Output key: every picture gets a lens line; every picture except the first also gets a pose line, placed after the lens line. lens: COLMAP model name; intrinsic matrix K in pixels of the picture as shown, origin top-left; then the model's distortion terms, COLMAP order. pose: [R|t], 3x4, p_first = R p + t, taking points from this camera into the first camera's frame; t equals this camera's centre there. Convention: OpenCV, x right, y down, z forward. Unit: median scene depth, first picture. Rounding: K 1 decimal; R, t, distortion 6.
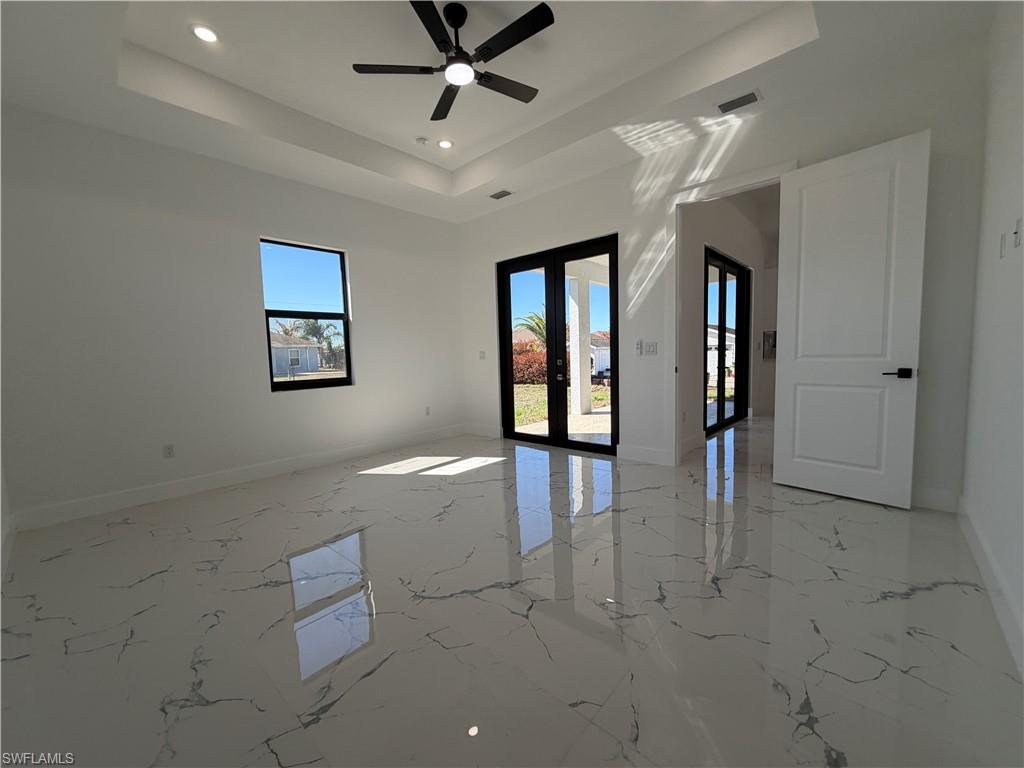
lens RADIAL K [[418.7, 0, 495.8], [0, 418.7, 389.6], [0, 0, 1]] dist [-0.000848, -0.000056]
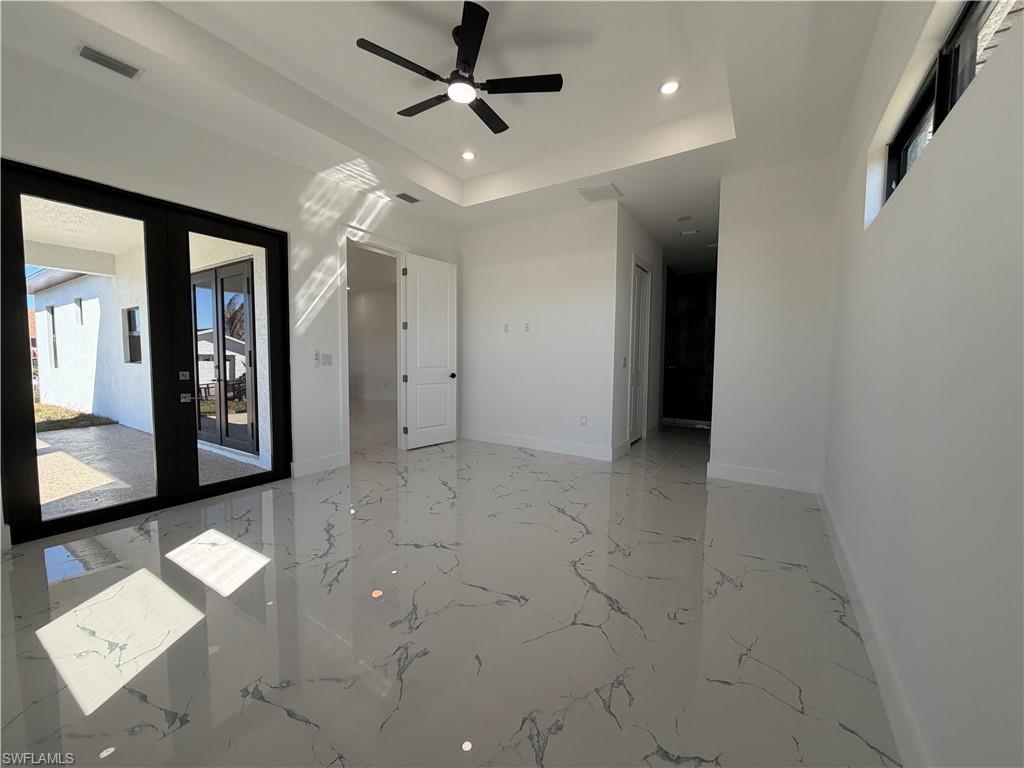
lens RADIAL K [[404.5, 0, 512.0], [0, 404.5, 384.0], [0, 0, 1]] dist [-0.001733, -0.000183]
pose [[-0.174945, -0.037559, 0.983862, -0.753746], [0.094549, 0.994013, 0.054758, -0.056549], [-0.980028, 0.102603, -0.170347, 0.736682]]
